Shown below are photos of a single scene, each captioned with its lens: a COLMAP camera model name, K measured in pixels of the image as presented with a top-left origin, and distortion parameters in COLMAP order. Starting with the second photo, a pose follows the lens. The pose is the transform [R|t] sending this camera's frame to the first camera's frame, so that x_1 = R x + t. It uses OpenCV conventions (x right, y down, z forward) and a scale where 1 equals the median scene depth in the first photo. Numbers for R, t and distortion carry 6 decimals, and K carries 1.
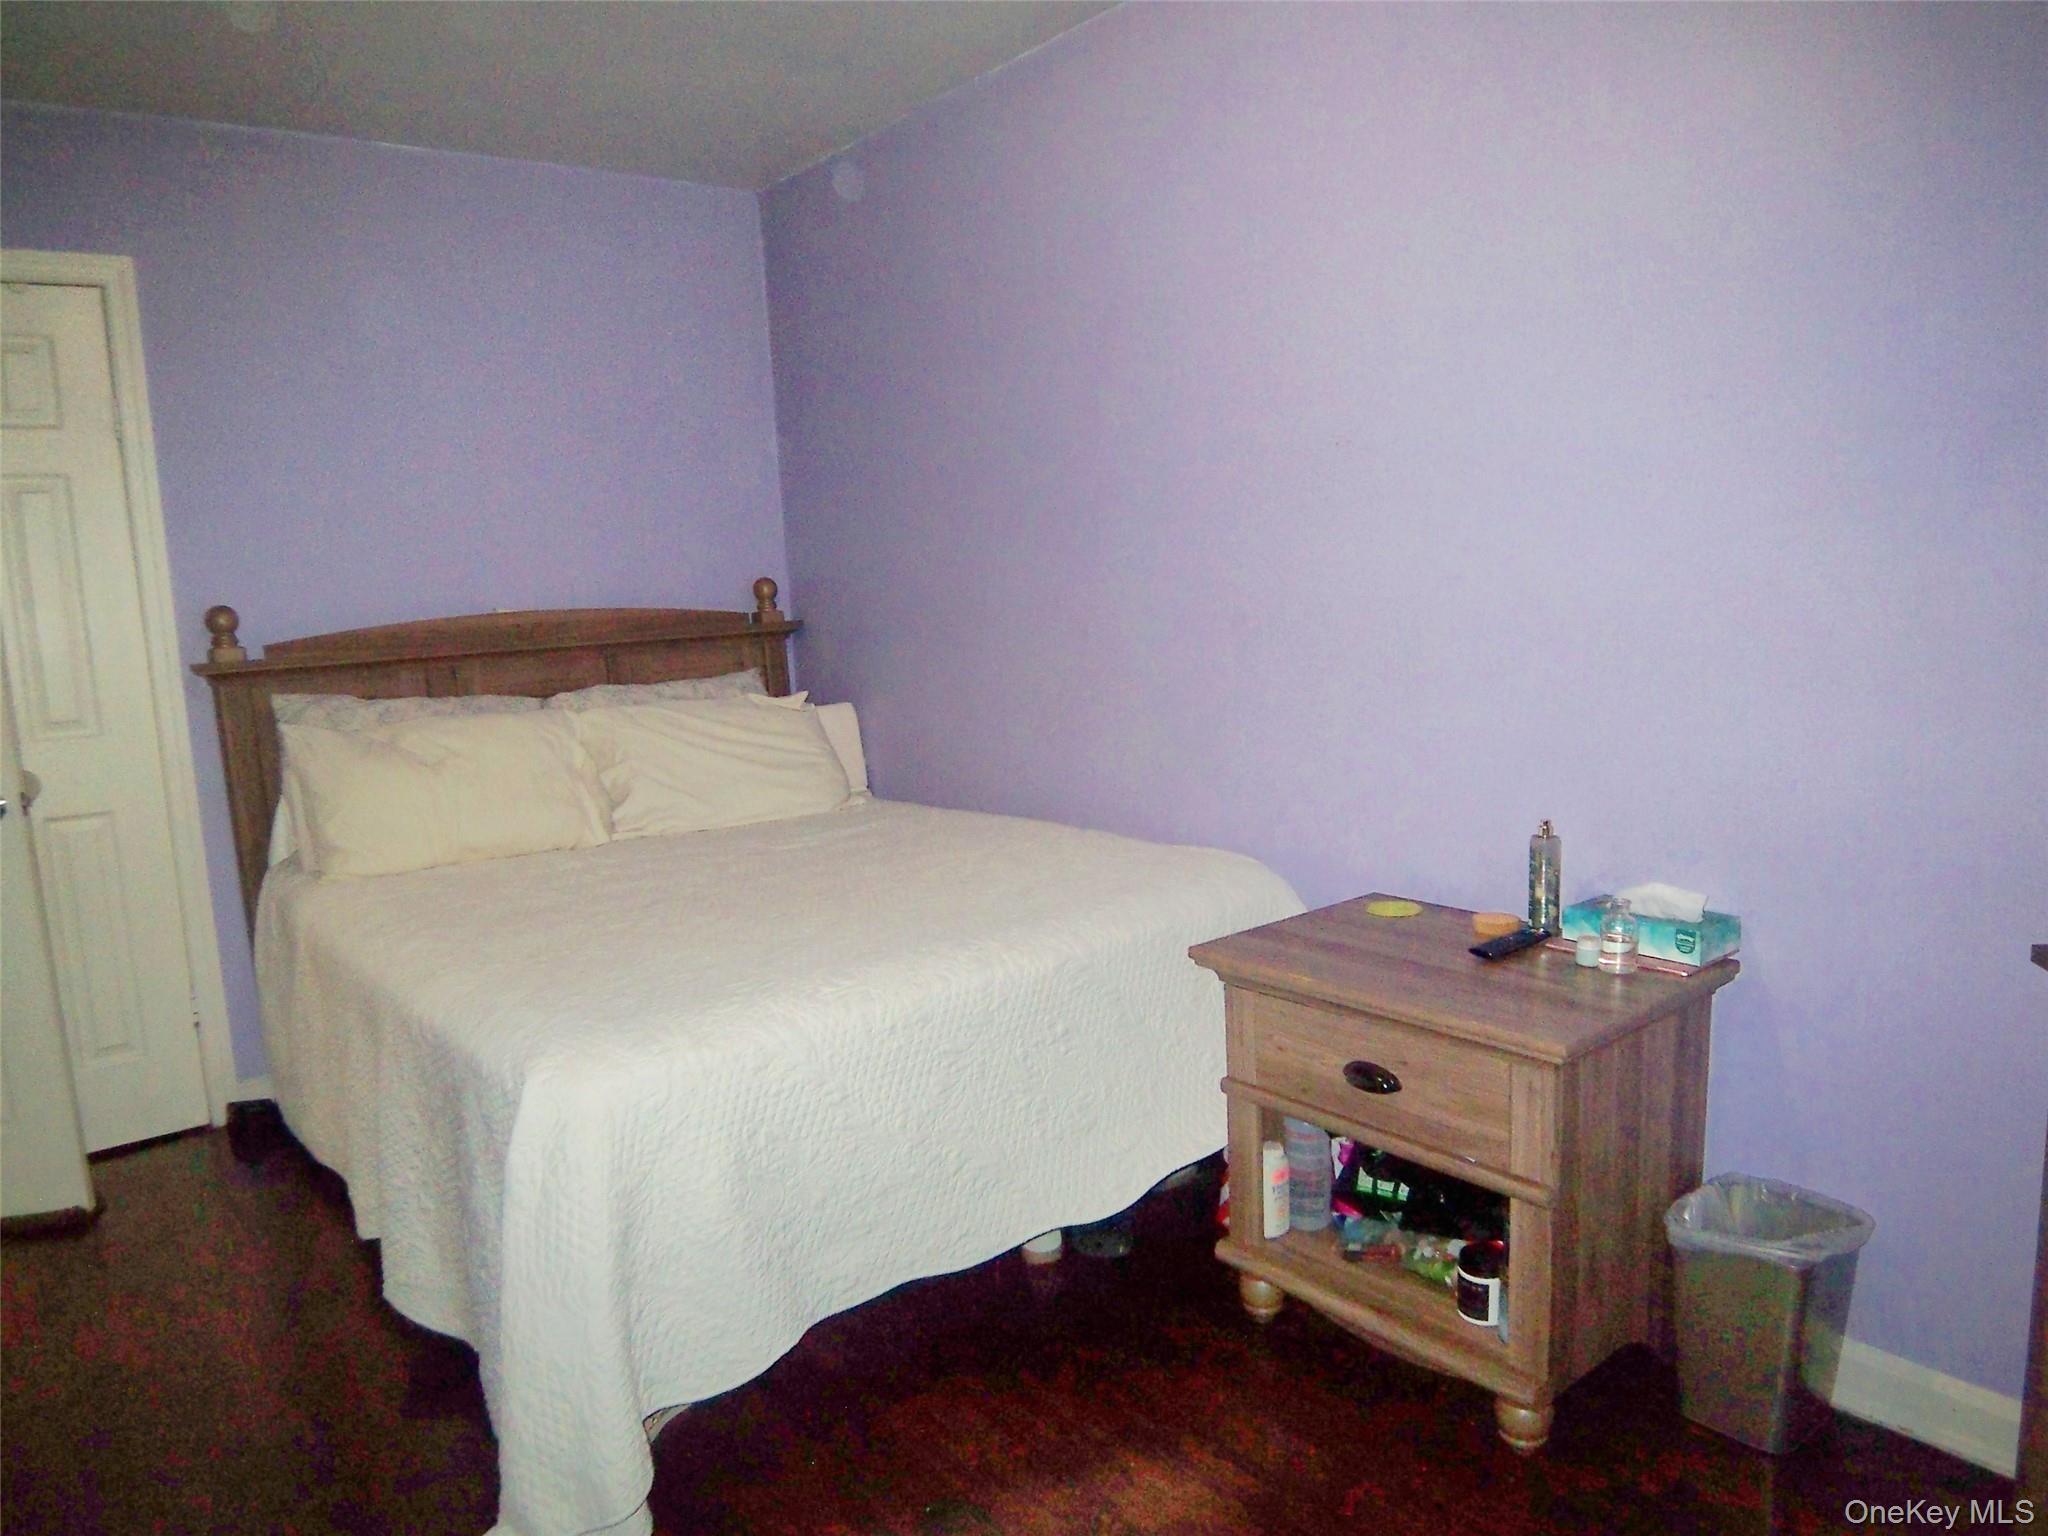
lens RADIAL K [[1383.2, 0, 1029.3], [0, 1383.2, 767.3], [0, 0, 1]] dist [-0.012448, -0.038438]
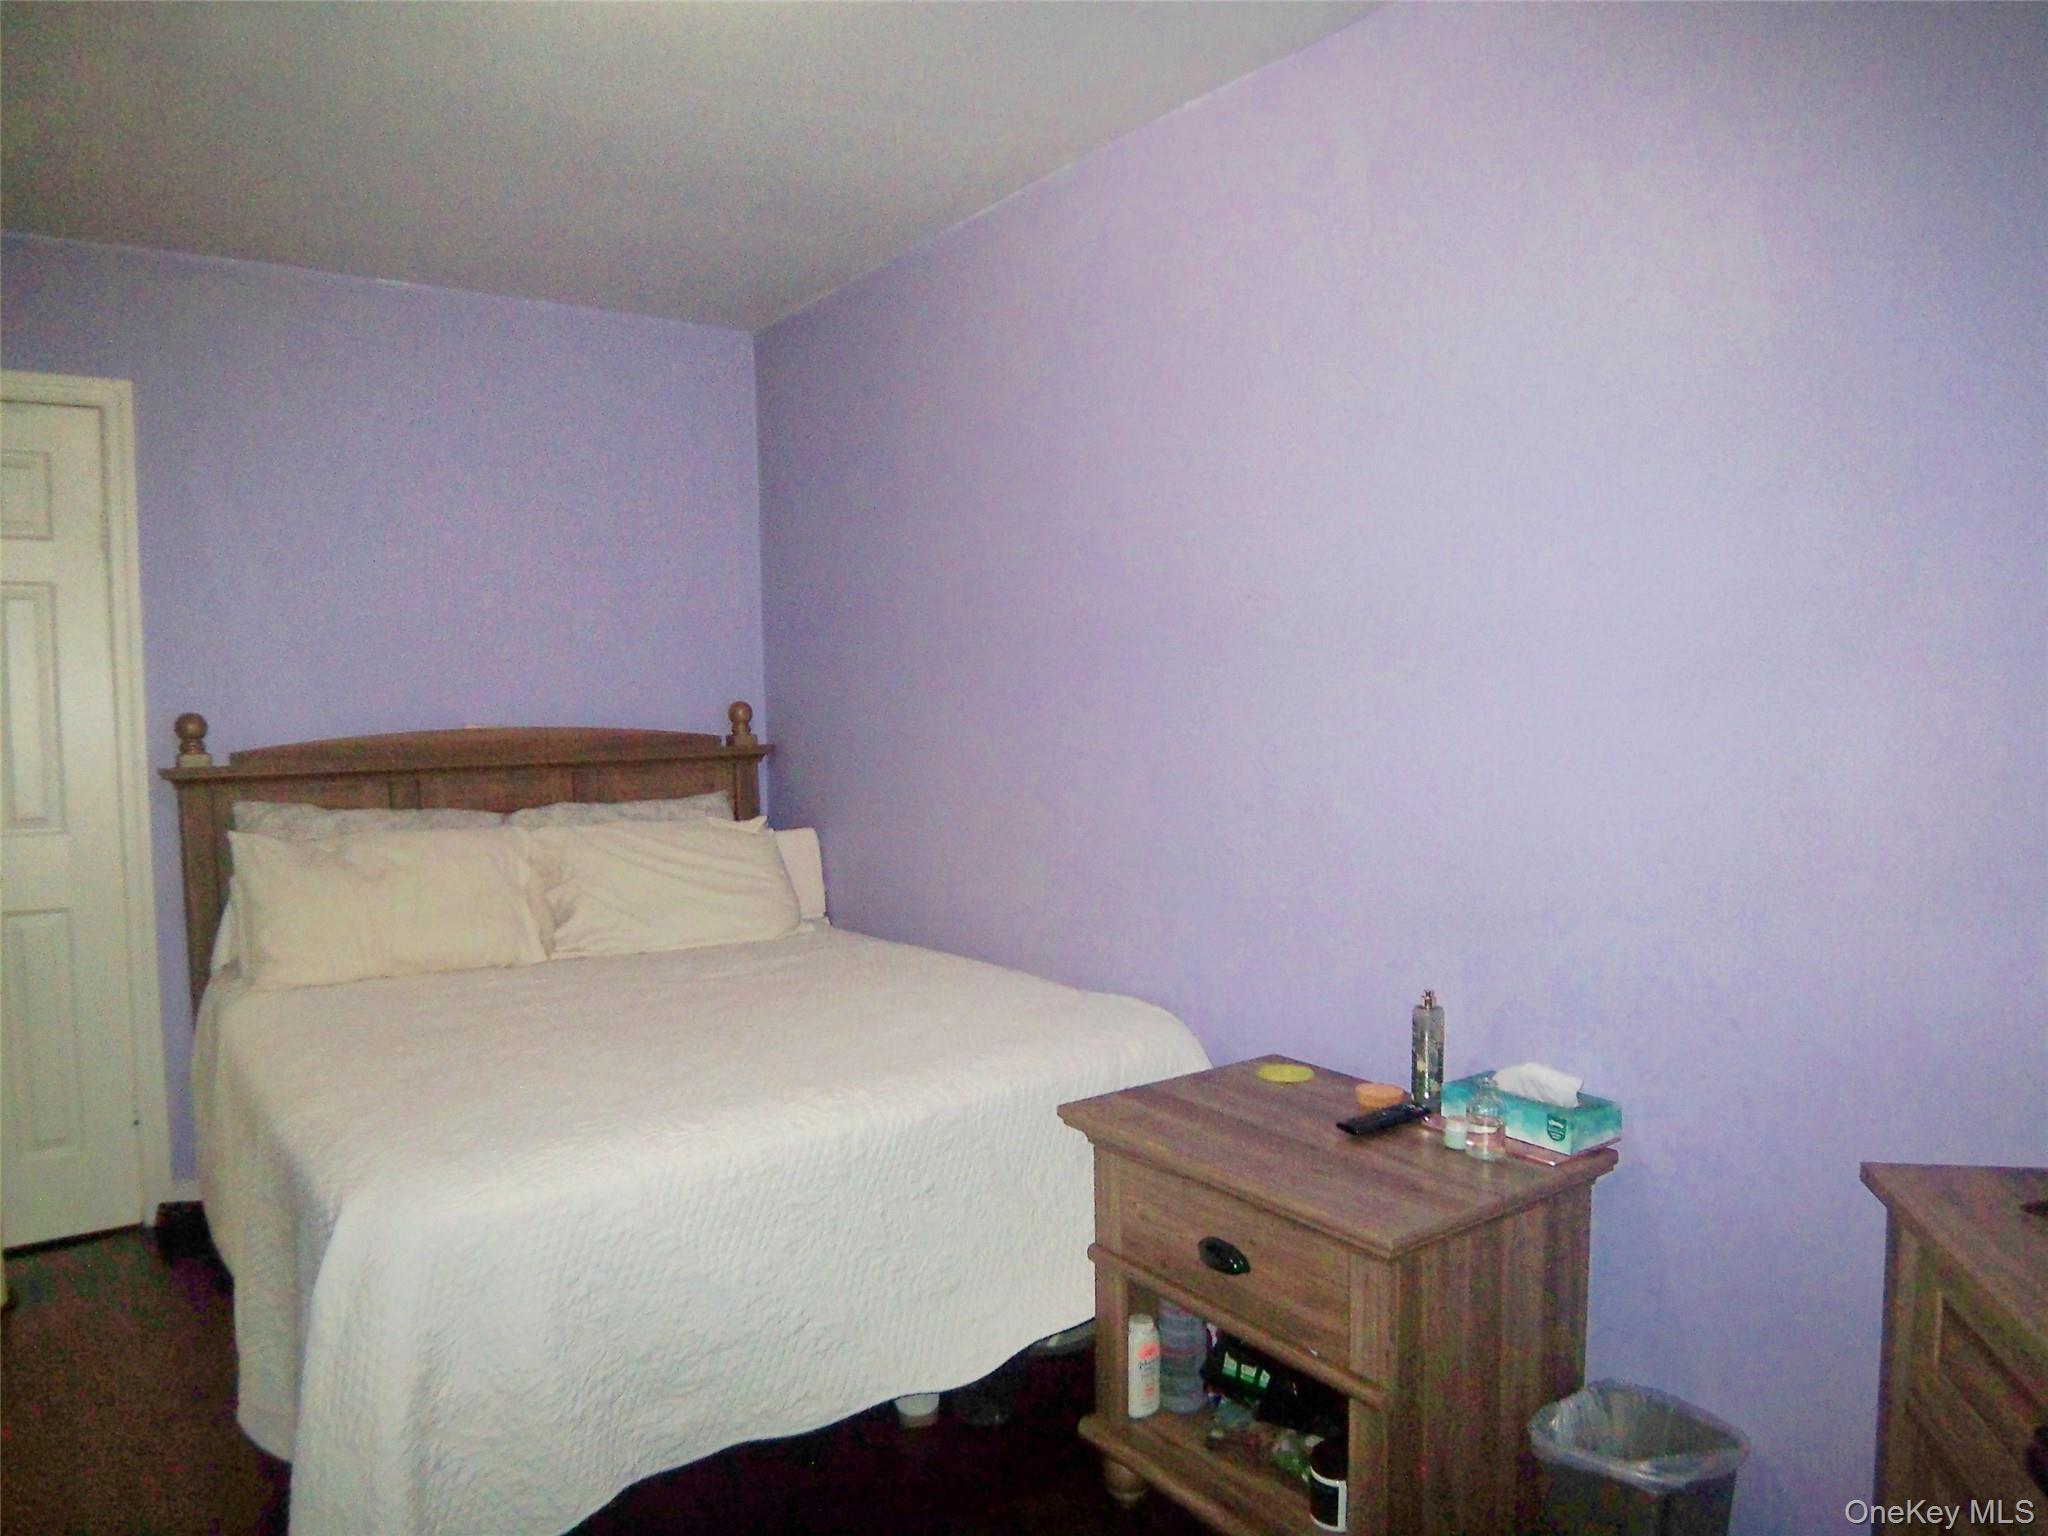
lens RADIAL K [[1383.2, 0, 1029.9], [0, 1383.2, 764.2], [0, 0, 1]] dist [-0.012448, -0.038438]
pose [[0.998058, 0.036323, -0.050606, 0.130947], [-0.040540, 0.995558, -0.084971, -0.024790], [0.047295, 0.086858, 0.995097, 0.009581]]
